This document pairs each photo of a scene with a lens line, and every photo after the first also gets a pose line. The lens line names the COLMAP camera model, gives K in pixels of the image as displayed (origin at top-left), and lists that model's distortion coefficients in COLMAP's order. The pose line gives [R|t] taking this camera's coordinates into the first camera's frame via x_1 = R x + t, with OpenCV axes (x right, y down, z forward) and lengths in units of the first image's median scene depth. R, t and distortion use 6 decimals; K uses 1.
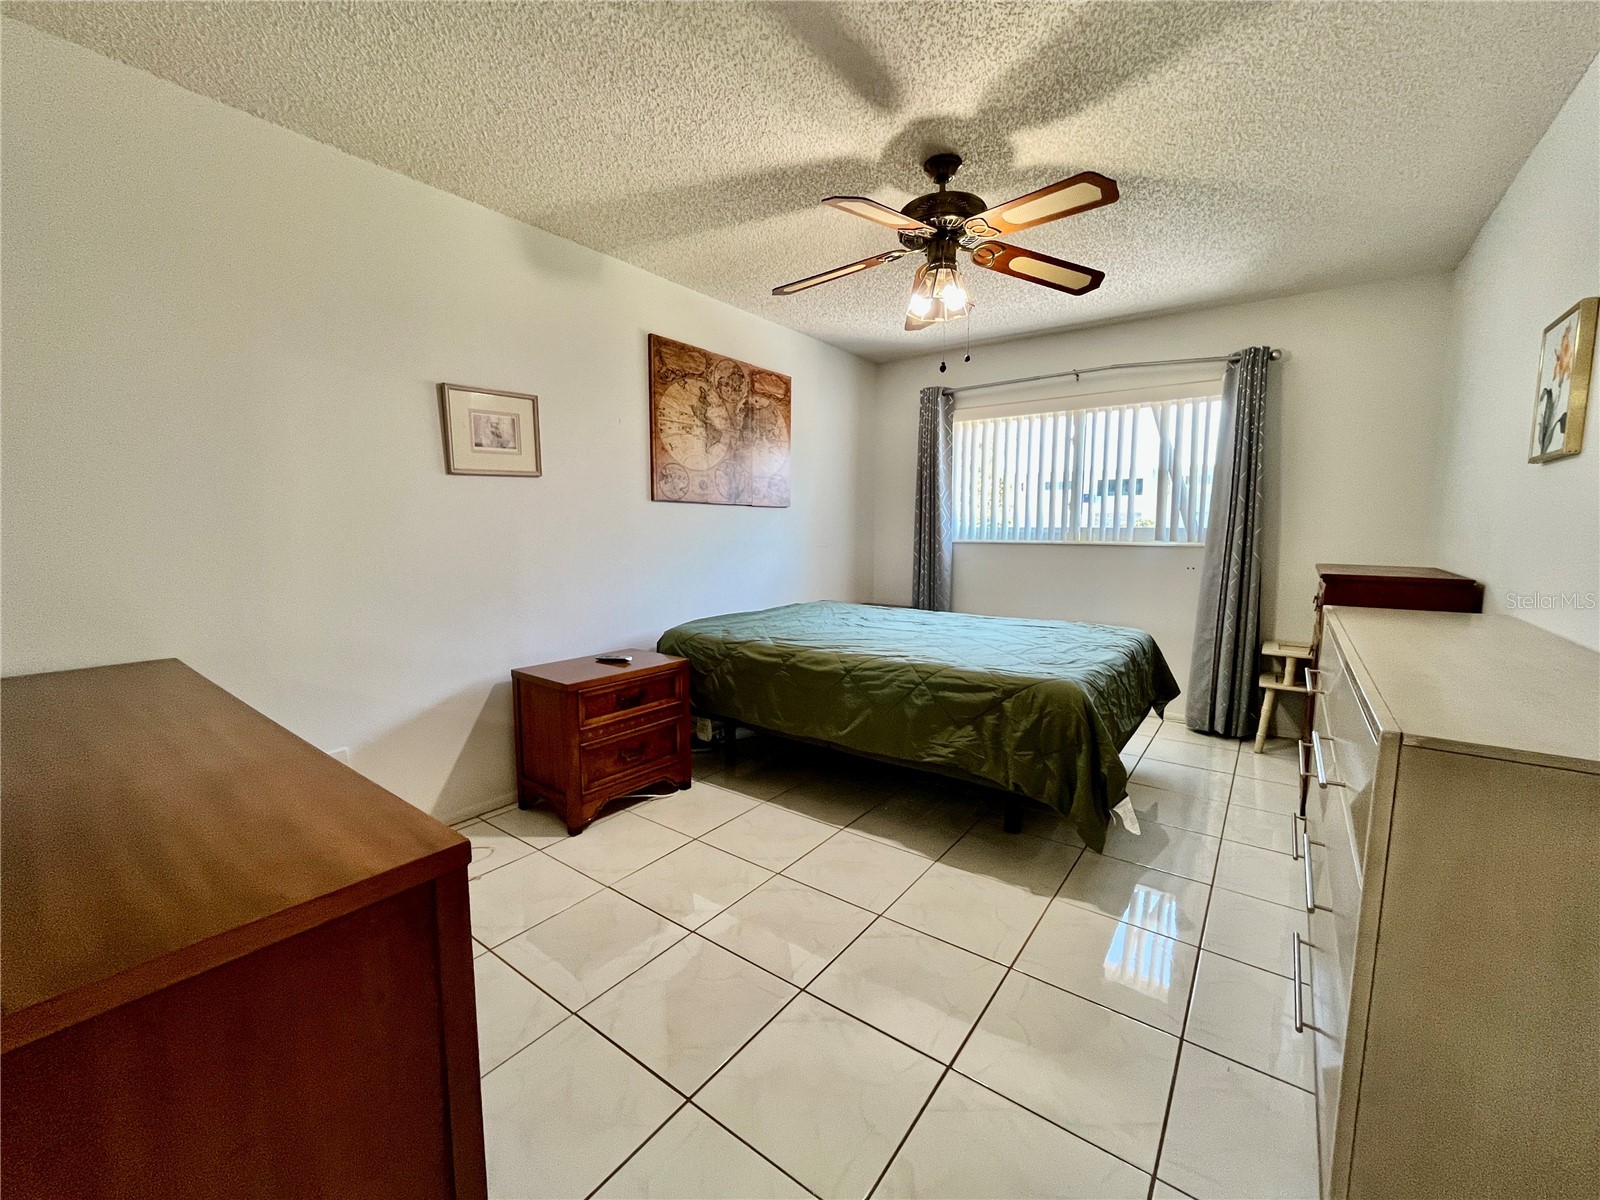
lens RADIAL K [[645.9, 0, 799.8], [0, 645.9, 597.1], [0, 0, 1]] dist [-0.004498, -0.000359]
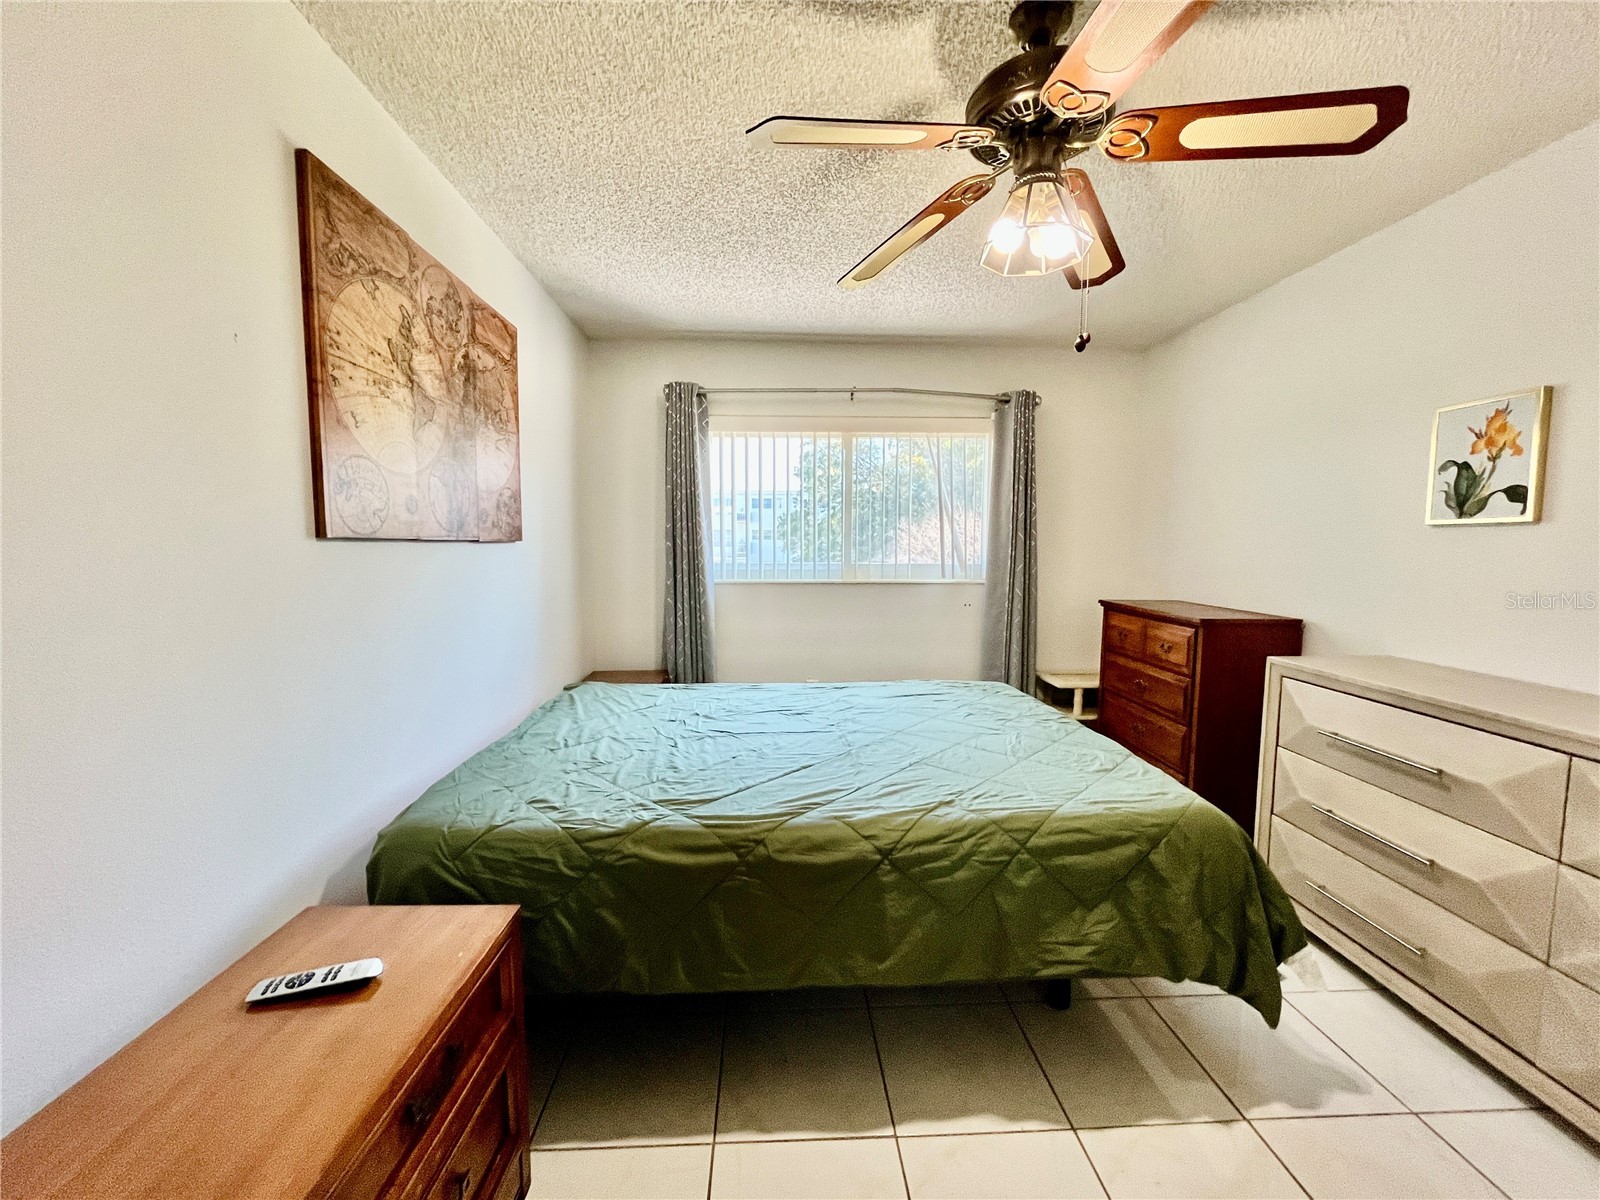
lens RADIAL K [[645.9, 0, 799.8], [0, 645.9, 597.1], [0, 0, 1]] dist [-0.004498, -0.000359]
pose [[0.775261, -0.053540, 0.629368, -0.241462], [0.067866, 0.997694, 0.001275, -0.084841], [-0.627984, 0.041724, 0.777107, 0.442654]]
